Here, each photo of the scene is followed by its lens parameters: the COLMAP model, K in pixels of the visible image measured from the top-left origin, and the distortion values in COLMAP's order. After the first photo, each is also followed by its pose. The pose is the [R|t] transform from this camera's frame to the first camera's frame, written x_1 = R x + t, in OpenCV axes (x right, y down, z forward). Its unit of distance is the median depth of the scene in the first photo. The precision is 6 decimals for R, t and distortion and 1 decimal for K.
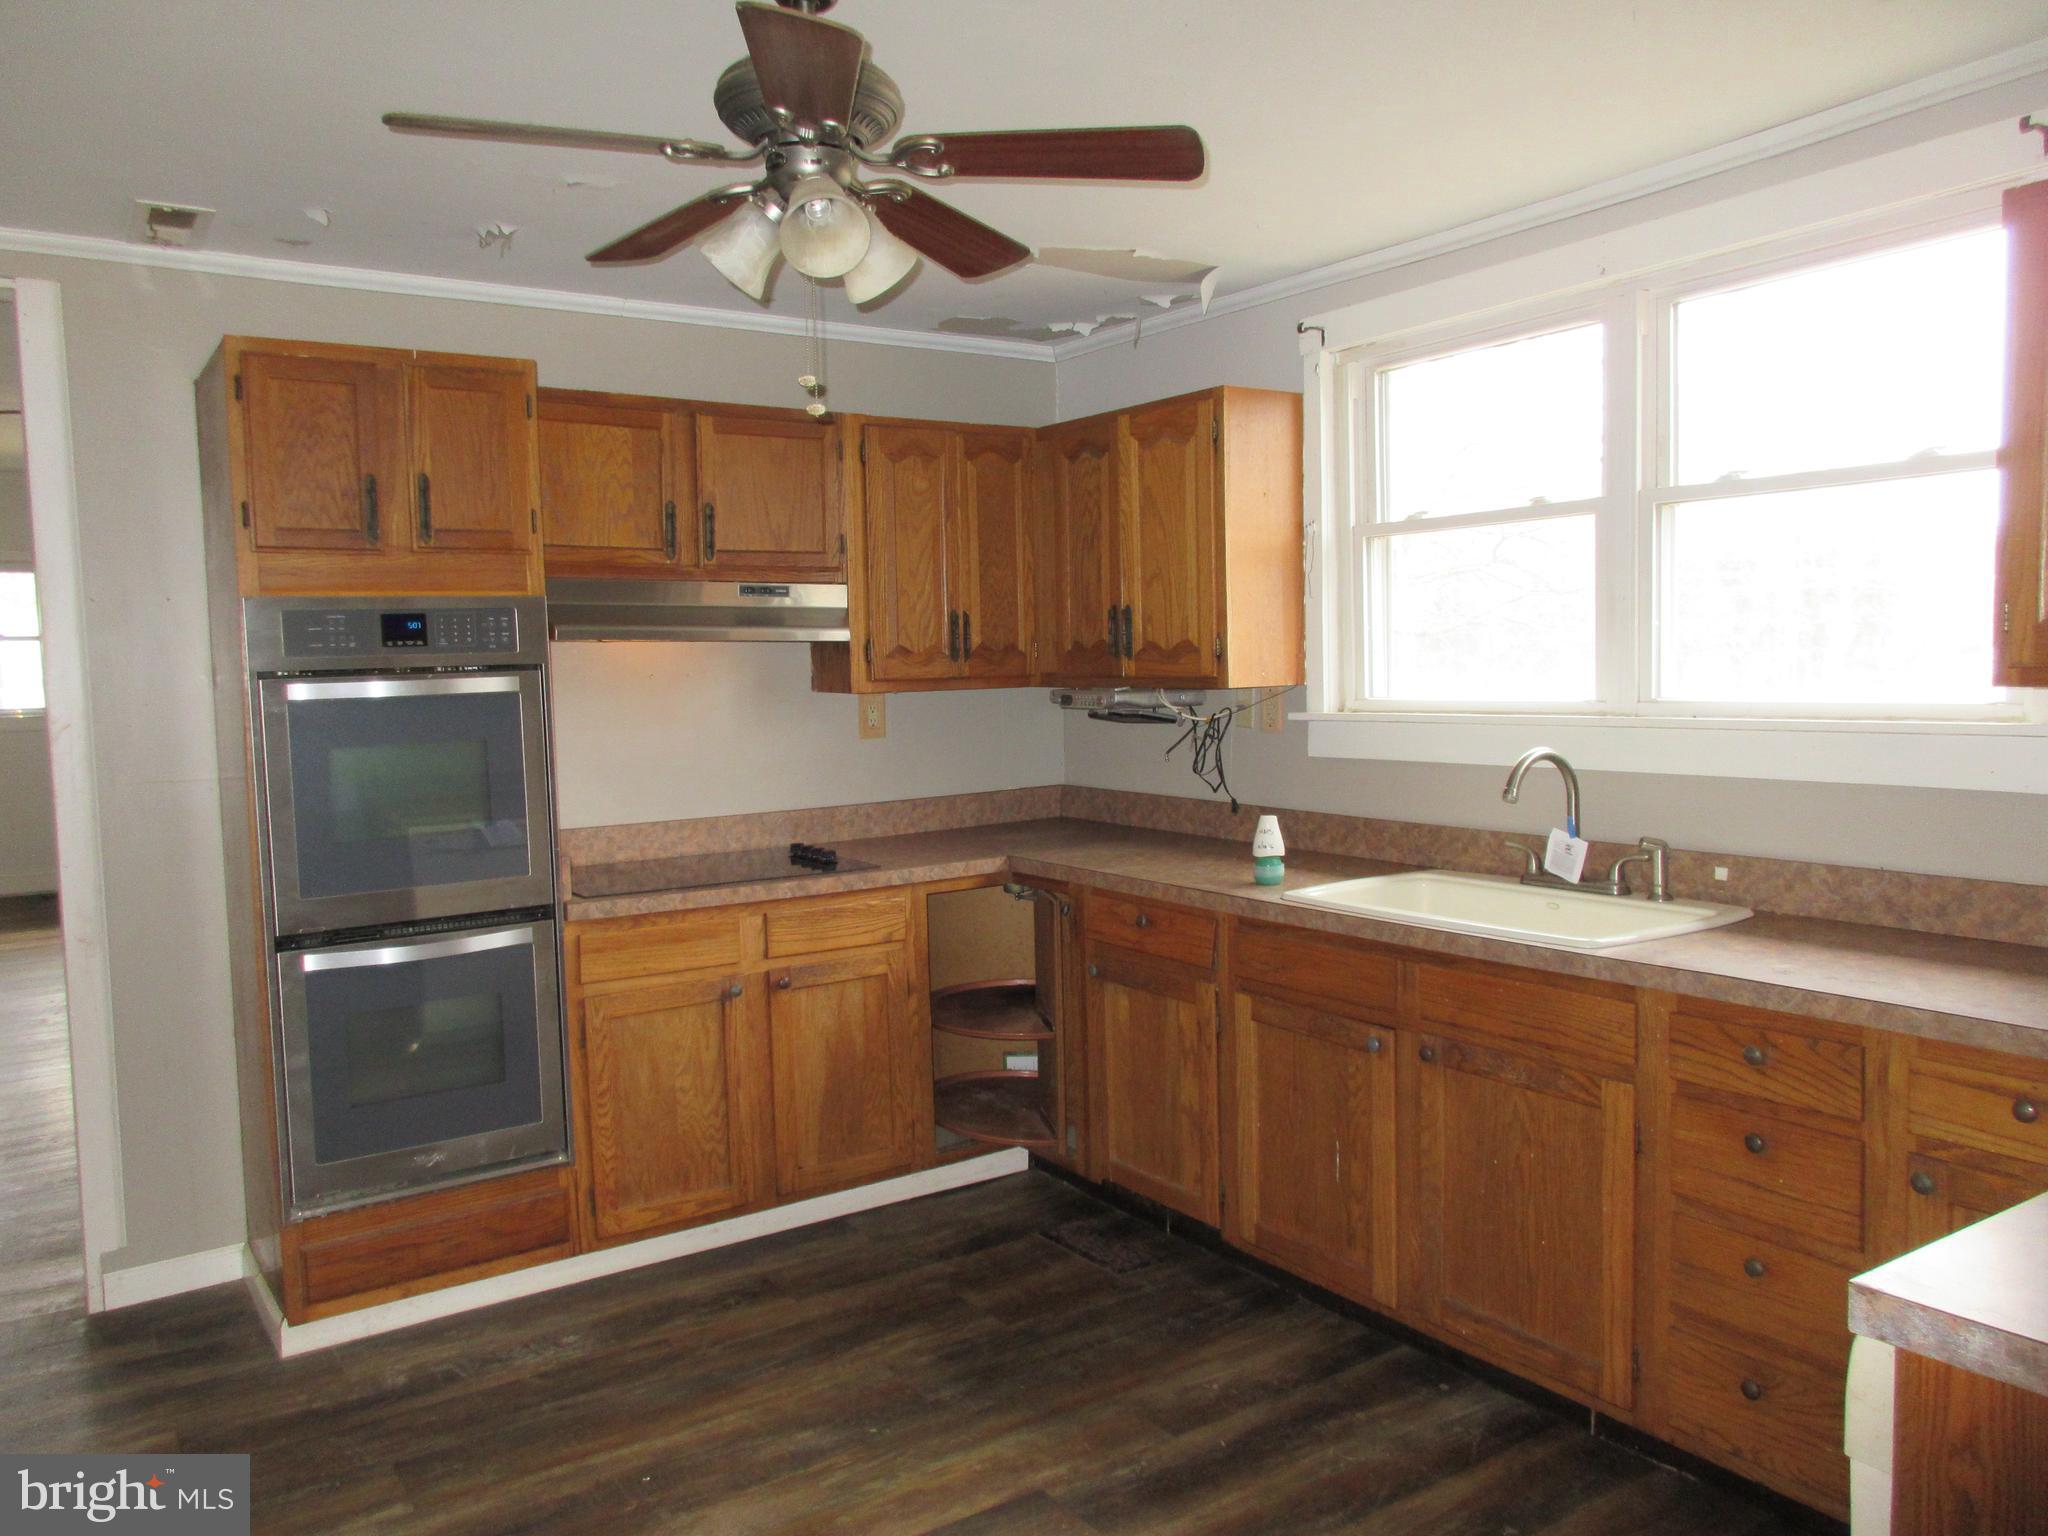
lens RADIAL K [[1520.5, 0, 1023.1], [0, 1520.5, 763.9], [0, 0, 1]] dist [0.006325, 0.002308]
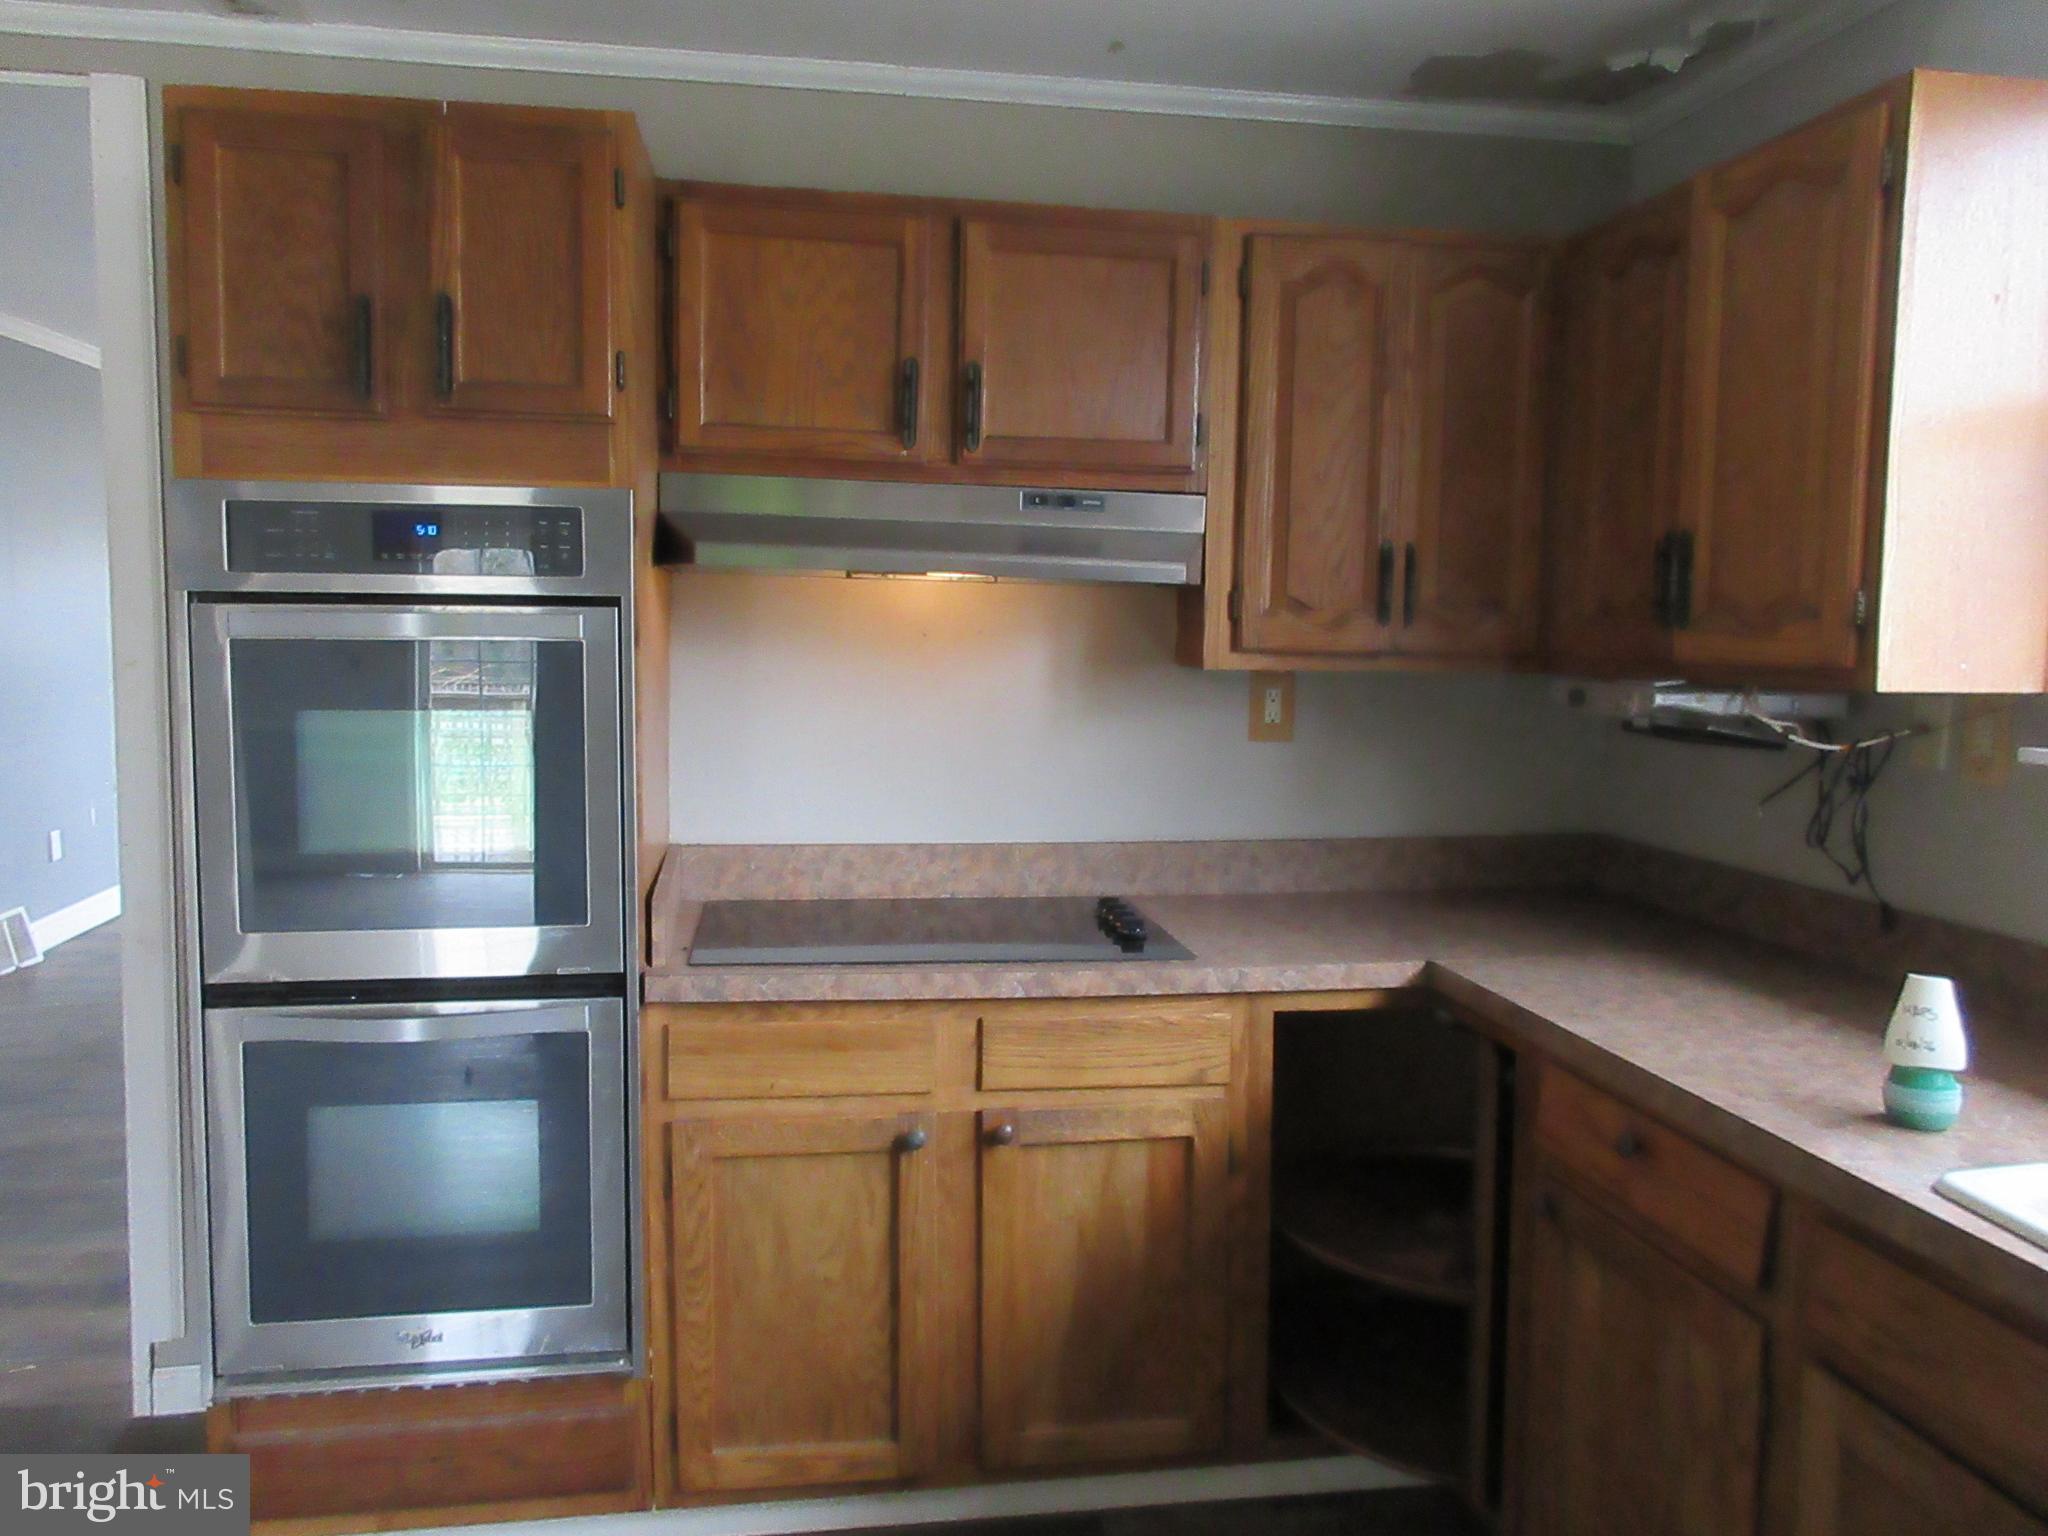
lens RADIAL K [[1520.5, 0, 1023.1], [0, 1520.5, 763.9], [0, 0, 1]] dist [0.006325, 0.002308]
pose [[0.904242, 0.071294, -0.421026, 0.099379], [-0.065592, 0.997453, 0.028030, -0.023090], [0.421952, 0.002271, 0.906615, 0.454639]]
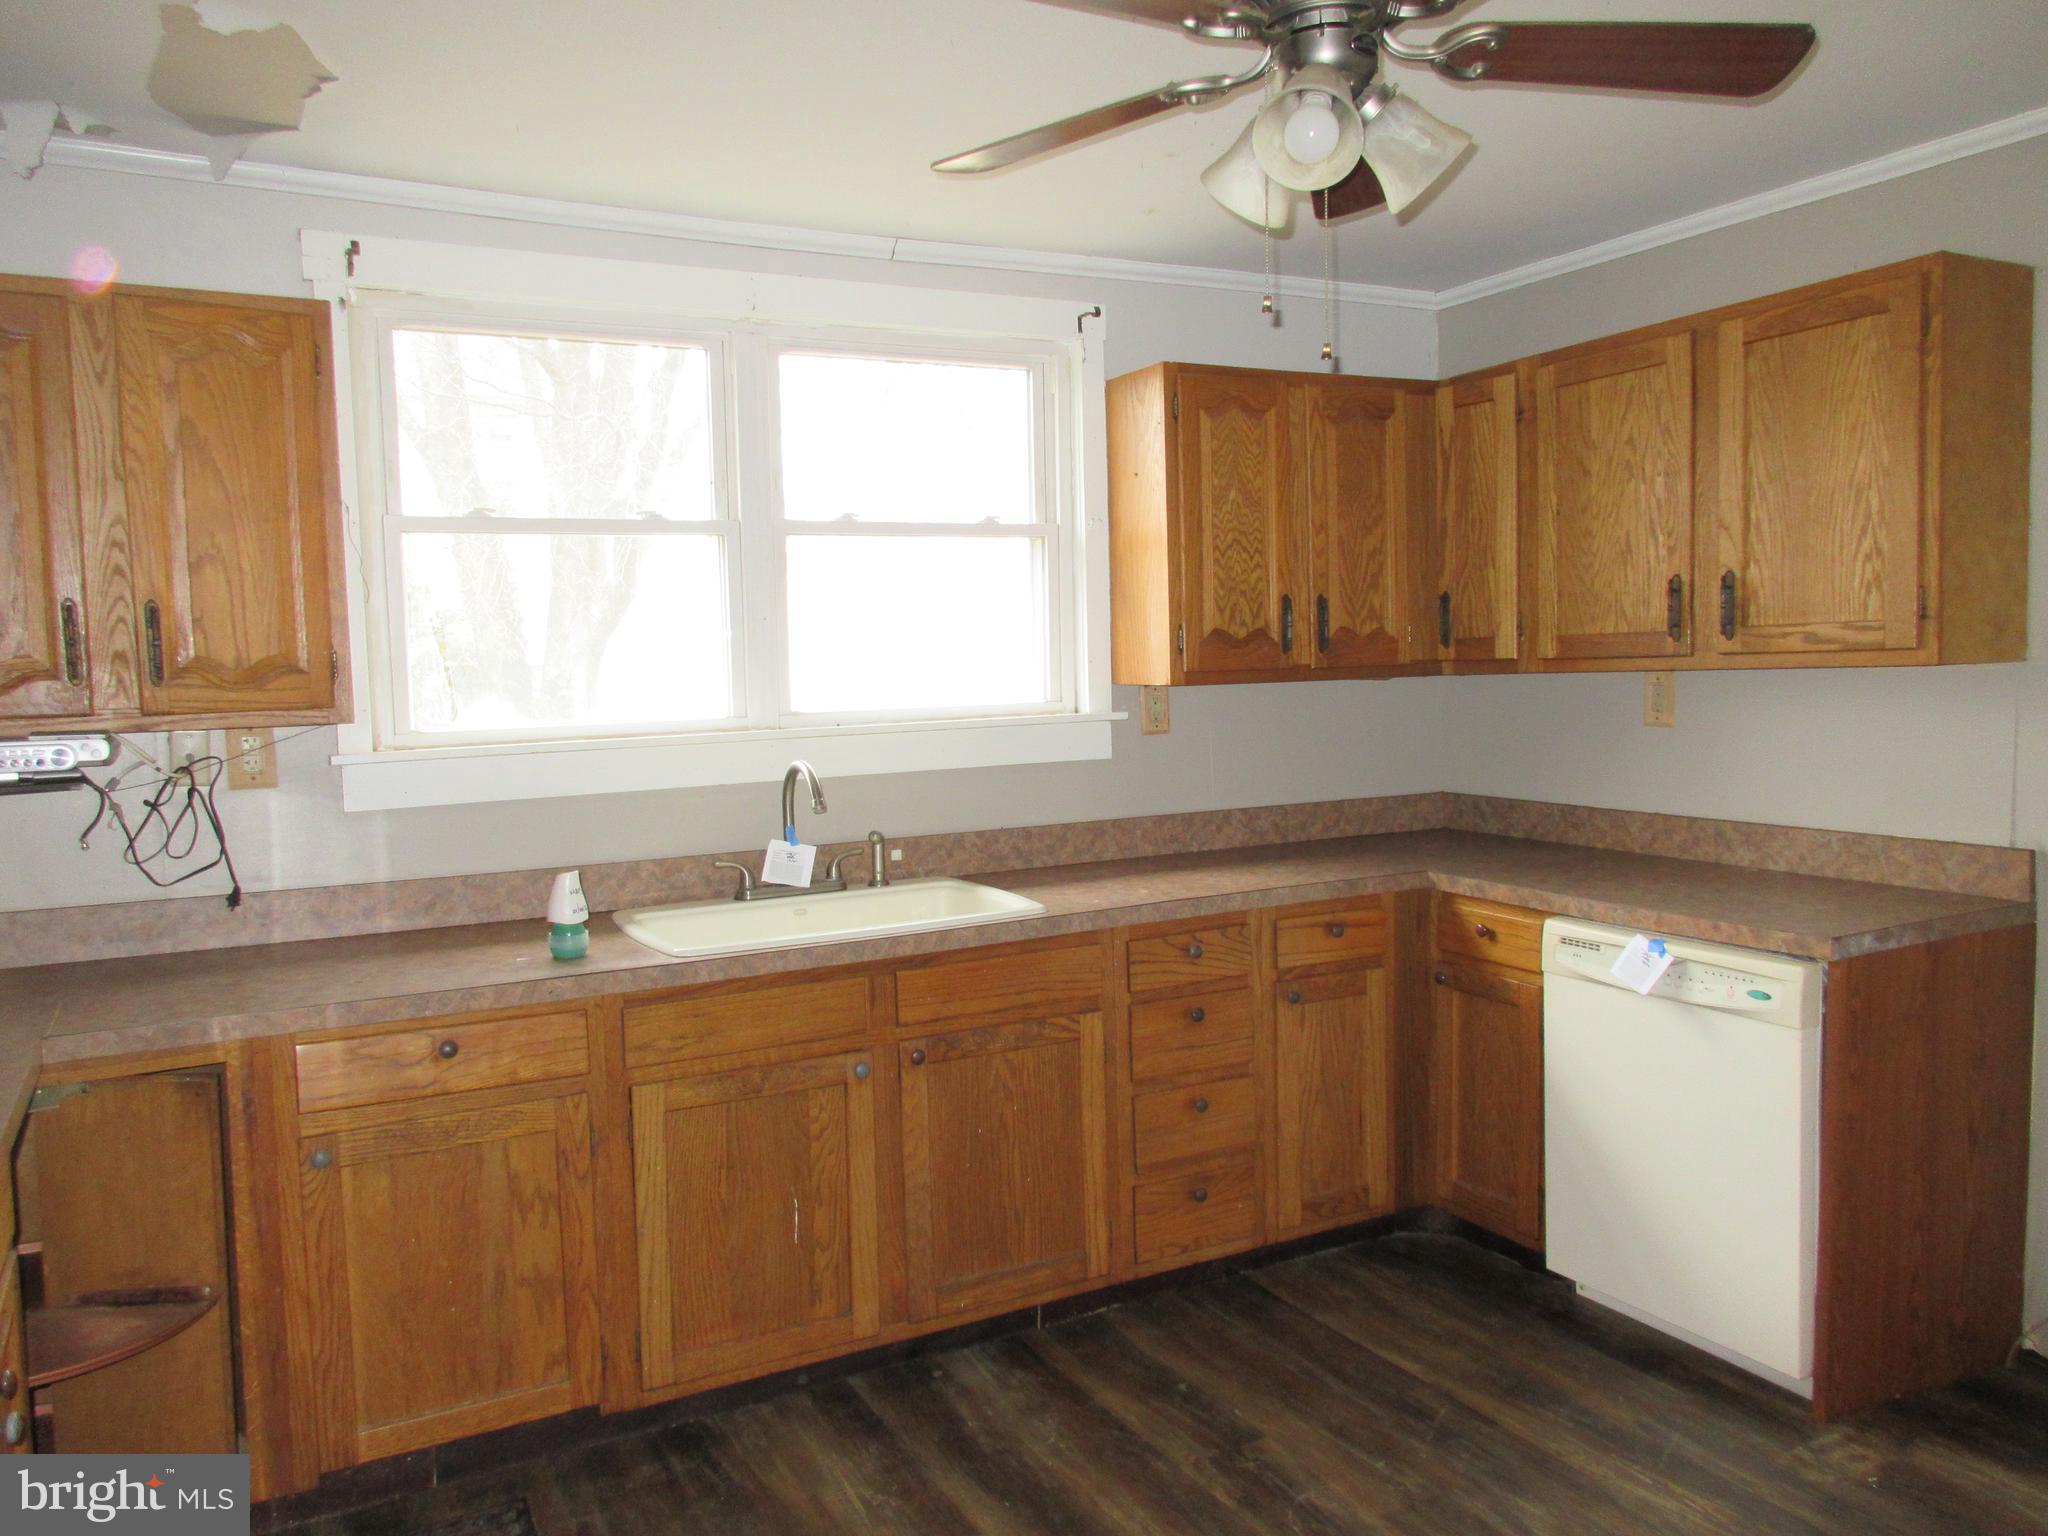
lens RADIAL K [[1528.7, 0, 1028.5], [0, 1528.7, 771.0], [0, 0, 1]] dist [0.008026, 0.004668]
pose [[0.093784, -0.057907, 0.993907, -0.589545], [0.091139, 0.994615, 0.049349, -0.034901], [-0.991412, 0.085955, 0.098557, 0.651148]]
